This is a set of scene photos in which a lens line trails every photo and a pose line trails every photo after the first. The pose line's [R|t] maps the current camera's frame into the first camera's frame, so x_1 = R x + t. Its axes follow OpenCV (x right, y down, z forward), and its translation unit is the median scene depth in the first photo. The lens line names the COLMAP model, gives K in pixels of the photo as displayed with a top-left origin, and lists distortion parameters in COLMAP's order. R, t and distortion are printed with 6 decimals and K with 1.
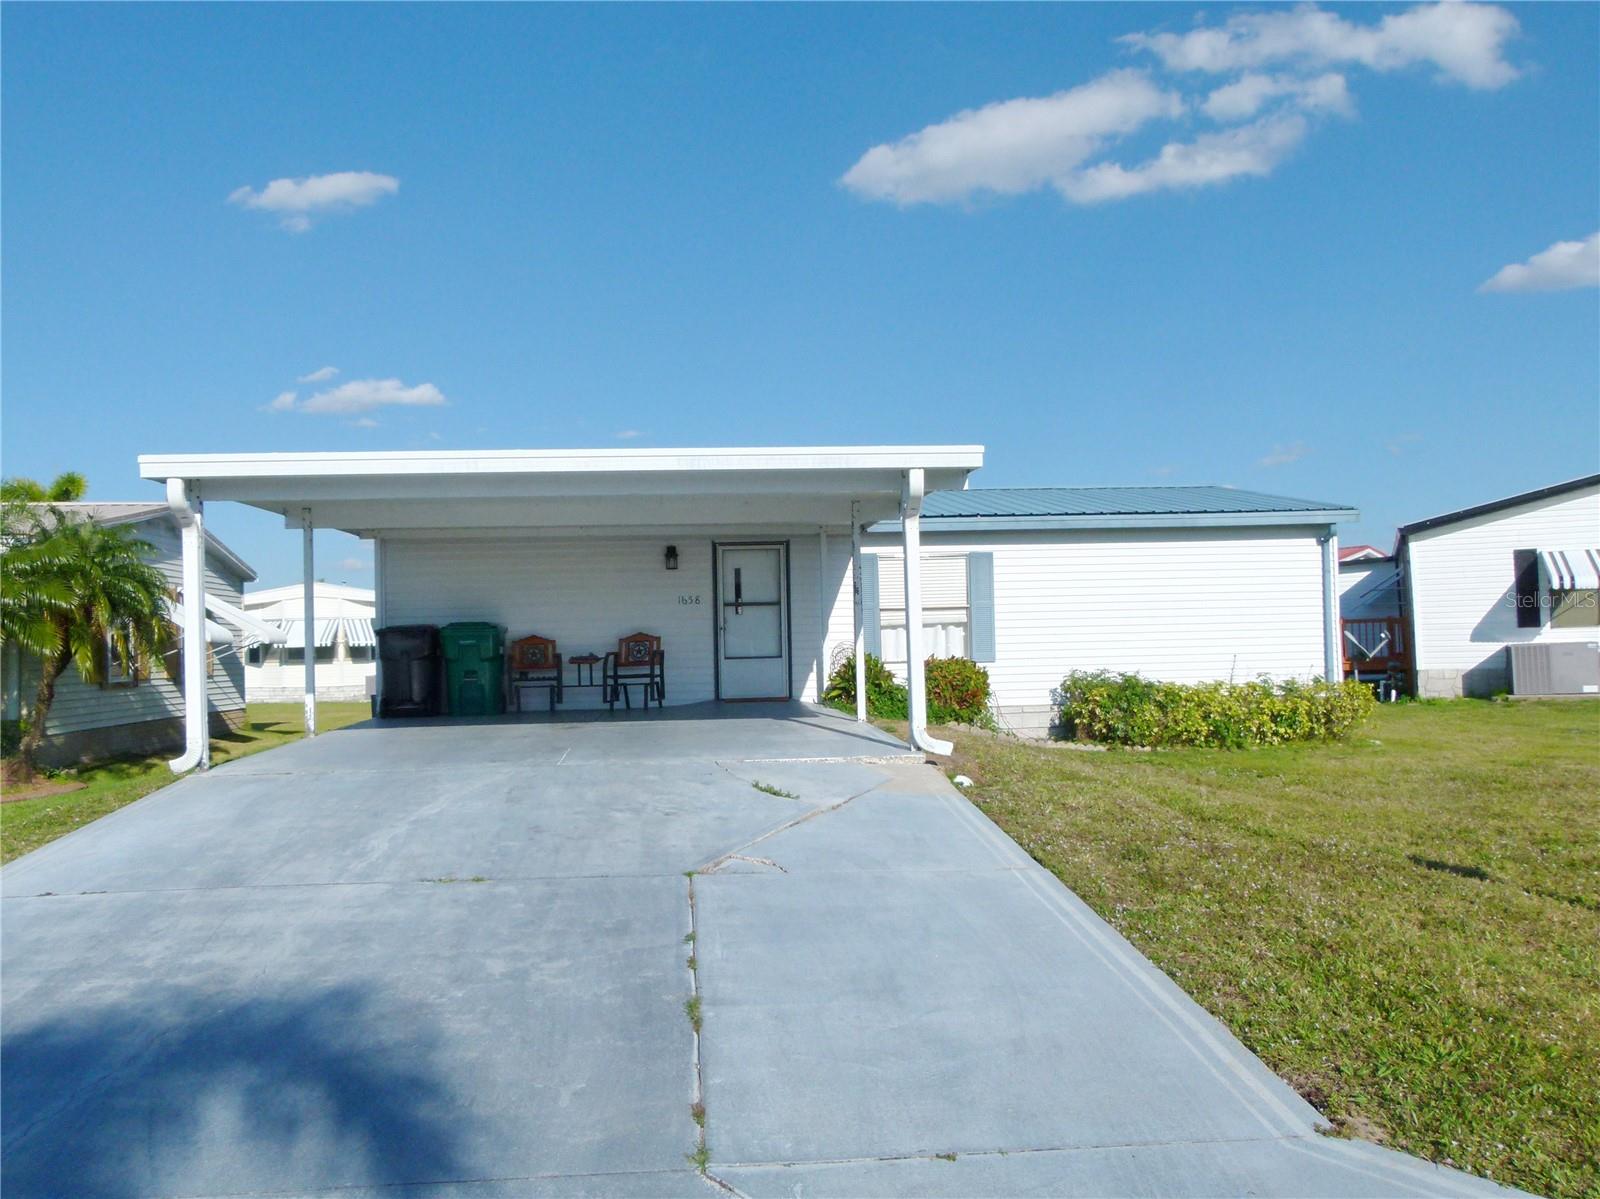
lens RADIAL K [[1200.1, 0, 698.2], [0, 1200.1, 609.7], [0, 0, 1]] dist [-0.047109, 0.042322]
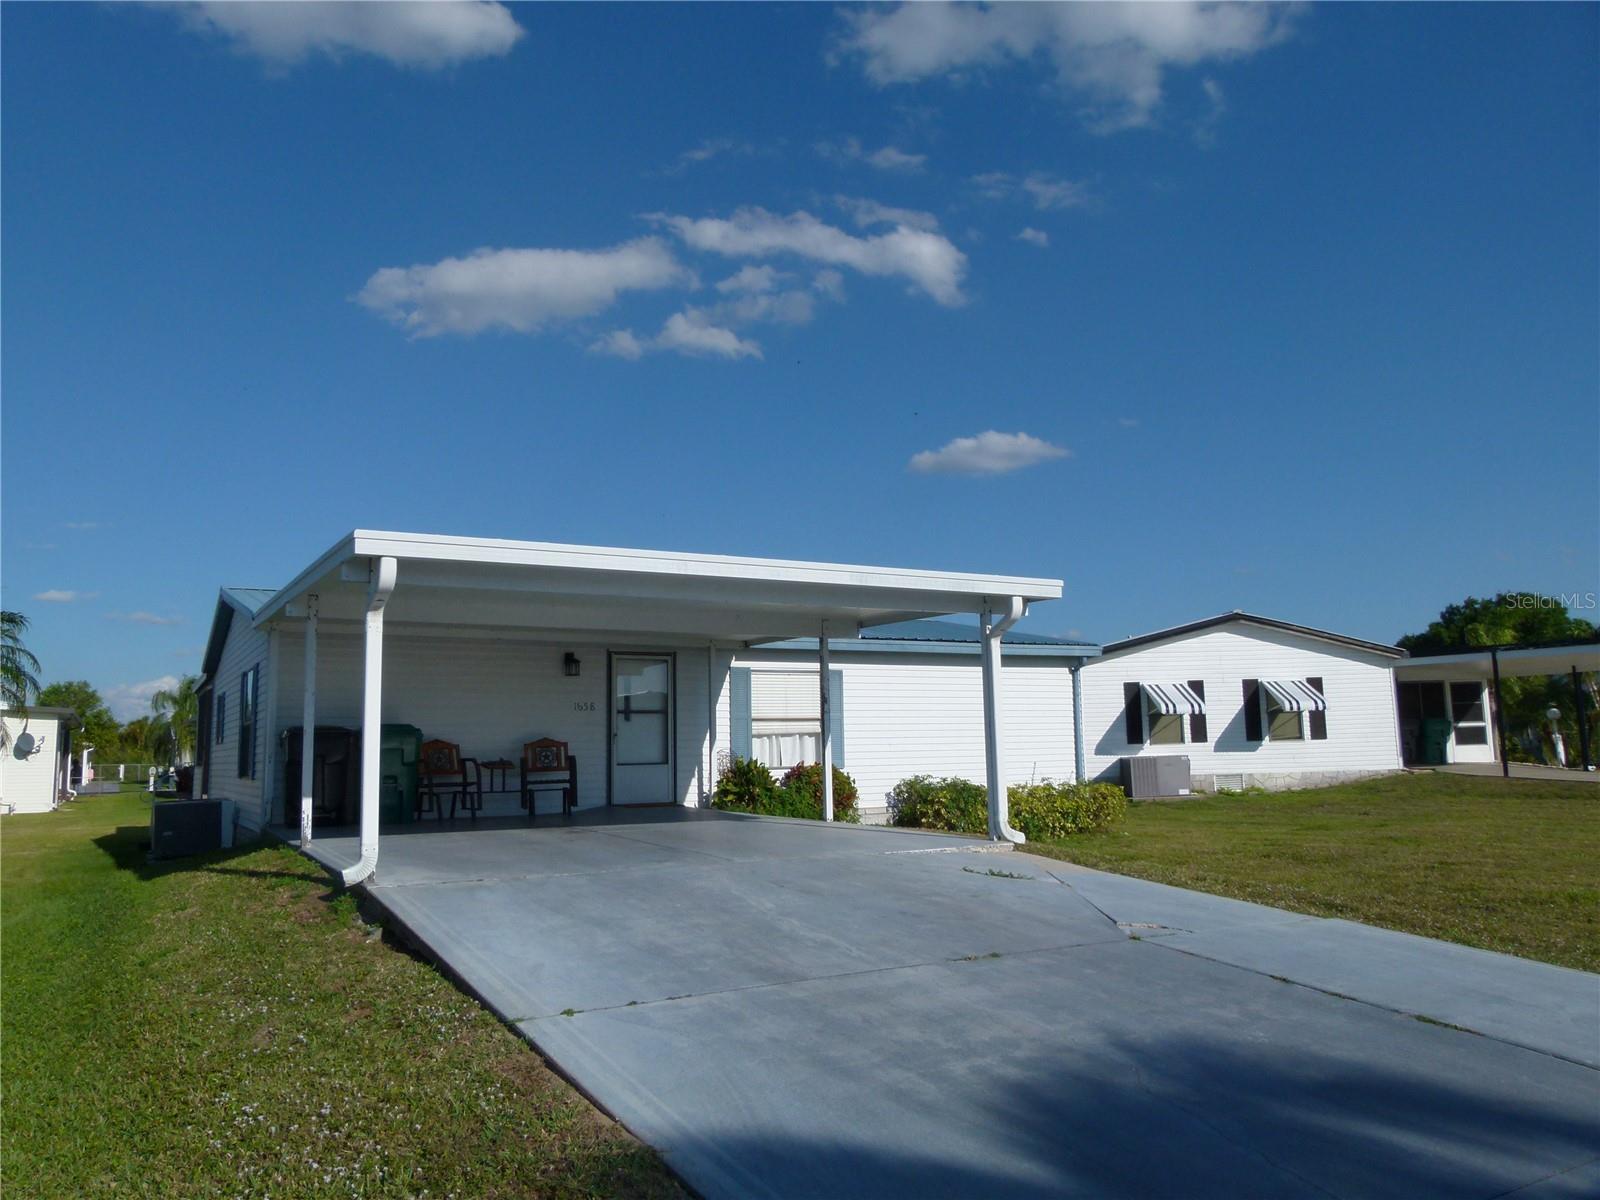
lens RADIAL K [[1200.1, 0, 679.2], [0, 1200.1, 605.4], [0, 0, 1]] dist [-0.047109, 0.042322]
pose [[0.910896, 0.057745, 0.408575, -0.354327], [-0.015907, 0.994338, -0.105069, 0.012144], [-0.412328, 0.089208, 0.906657, 0.039951]]
